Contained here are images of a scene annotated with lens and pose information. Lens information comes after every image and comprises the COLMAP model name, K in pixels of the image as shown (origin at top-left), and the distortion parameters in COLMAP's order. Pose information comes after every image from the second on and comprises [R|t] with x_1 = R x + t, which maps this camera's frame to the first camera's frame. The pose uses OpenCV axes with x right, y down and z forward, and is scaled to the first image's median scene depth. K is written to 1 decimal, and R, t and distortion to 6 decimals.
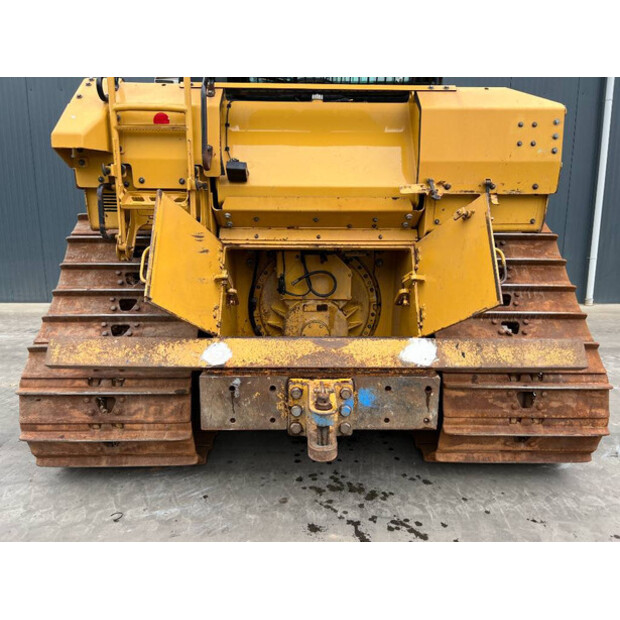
lens RADIAL K [[470.9, 0, 309.1], [0, 470.9, 309.4], [0, 0, 1]] dist [0.057275, -0.071124]
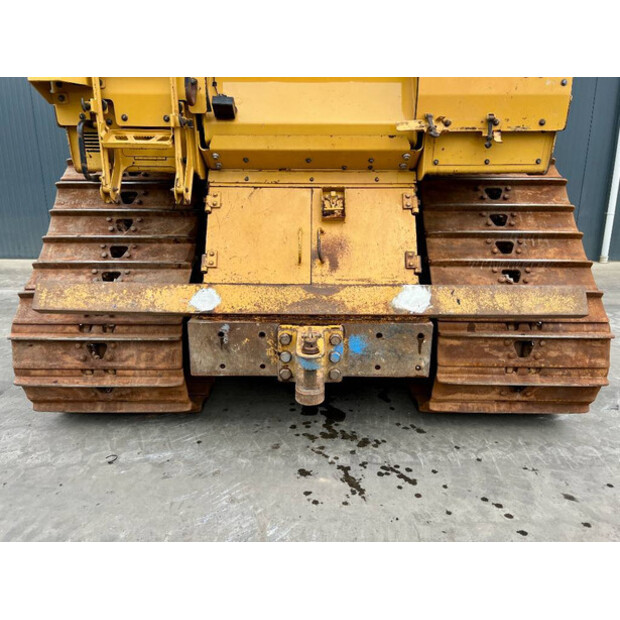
lens RADIAL K [[470.9, 0, 308.7], [0, 470.9, 310.3], [0, 0, 1]] dist [0.057275, -0.071124]
pose [[0.999637, 0.005056, -0.026468, 0.042209], [-0.002840, 0.996537, 0.083103, 0.031622], [0.026797, -0.082998, 0.996189, 0.024219]]
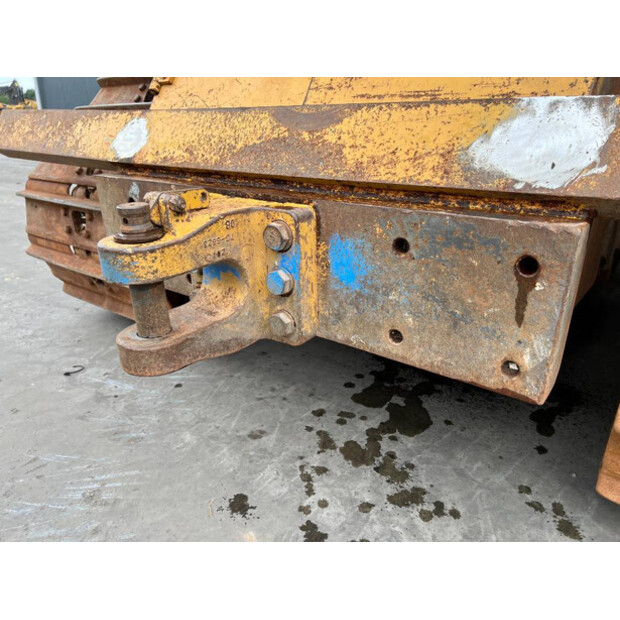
lens RADIAL K [[470.9, 0, 304.4], [0, 470.9, 310.4], [0, 0, 1]] dist [0.057275, -0.071124]
pose [[0.780188, 0.219826, -0.585648, 0.295740], [-0.106453, 0.969221, 0.221988, 0.132460], [0.616421, -0.110848, 0.779576, 0.629697]]
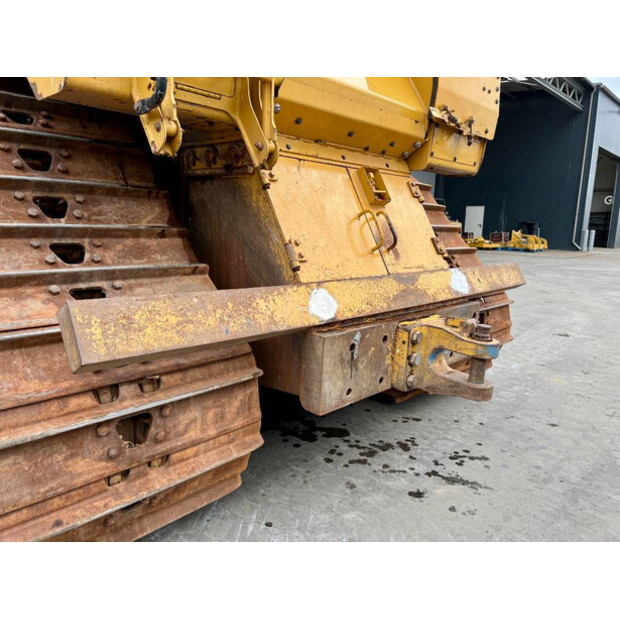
lens RADIAL K [[470.9, 0, 312.6], [0, 470.9, 308.2], [0, 0, 1]] dist [0.057275, -0.071124]
pose [[0.703069, -0.112166, 0.702220, -0.645086], [0.101335, 0.993207, 0.057188, 0.054653], [-0.703864, 0.030952, 0.709660, 0.480361]]
